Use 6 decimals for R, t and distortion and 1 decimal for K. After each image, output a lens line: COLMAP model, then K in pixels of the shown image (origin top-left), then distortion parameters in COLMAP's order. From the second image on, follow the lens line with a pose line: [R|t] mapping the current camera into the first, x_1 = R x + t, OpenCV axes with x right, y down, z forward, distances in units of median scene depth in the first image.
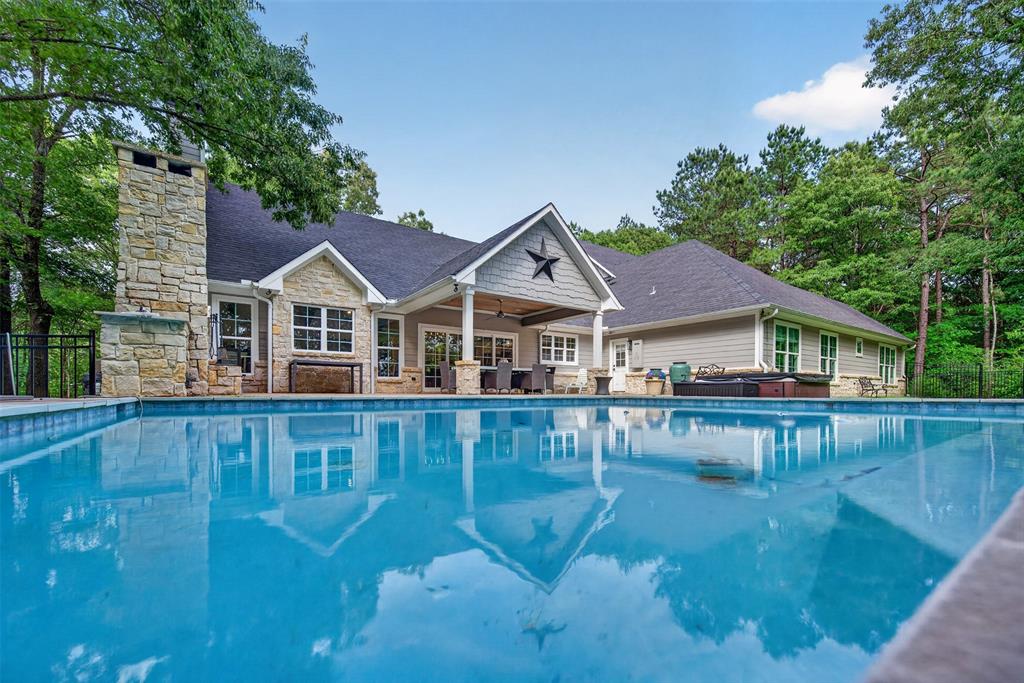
lens RADIAL K [[422.8, 0, 513.4], [0, 422.8, 391.3], [0, 0, 1]] dist [0.000606, 0.000014]
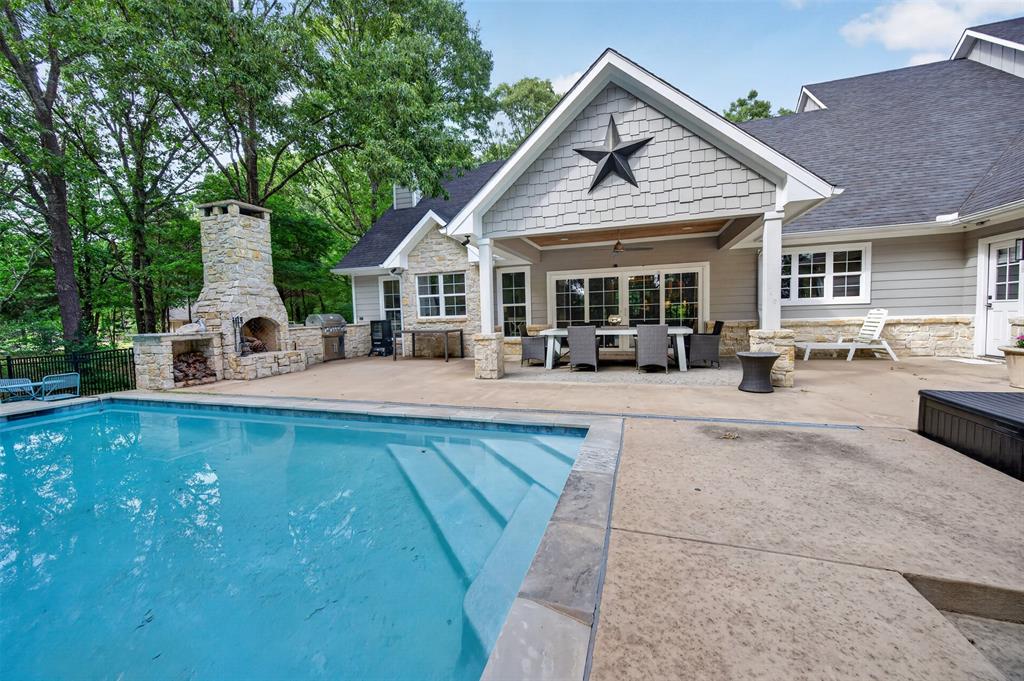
lens RADIAL K [[402.1, 0, 508.0], [0, 402.1, 337.3], [0, 0, 1]] dist [0.006773, -0.000168]
pose [[0.587038, 0.026283, -0.809132, 0.440953], [0.033034, 0.997863, 0.056380, -0.091761], [0.808885, -0.059827, 0.584915, 0.534181]]
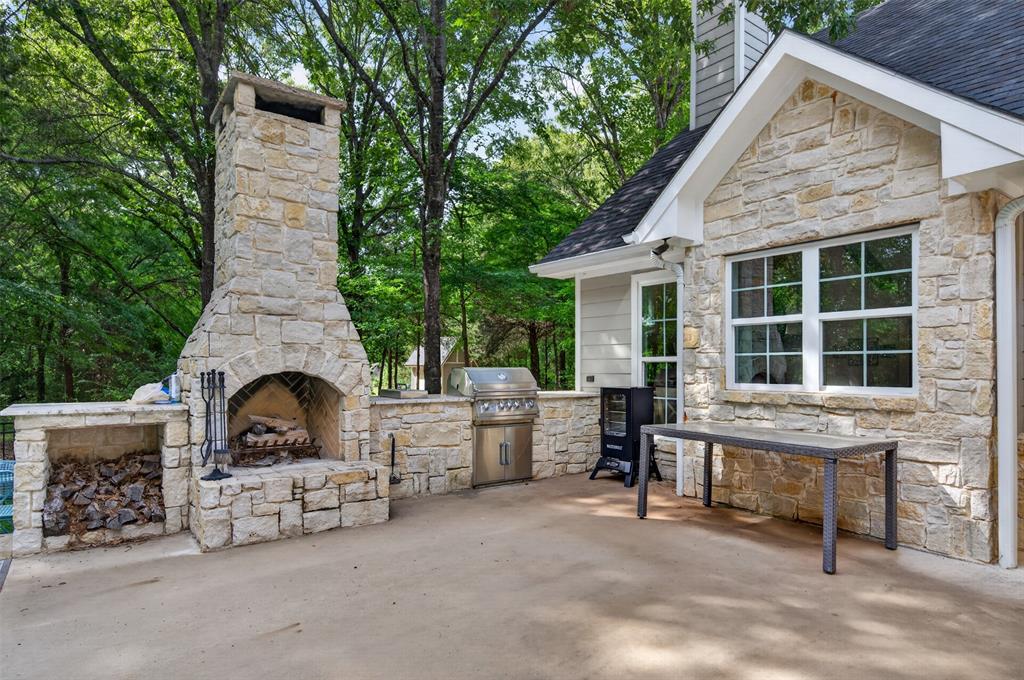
lens RADIAL K [[581.0, 0, 506.4], [0, 581.0, 364.8], [0, 0, 1]] dist [0.002816, 0.000203]
pose [[0.012774, -0.010138, -0.999867, -0.023167], [-0.002935, 0.999944, -0.010177, -0.103924], [0.999914, 0.003065, 0.012744, 0.752480]]
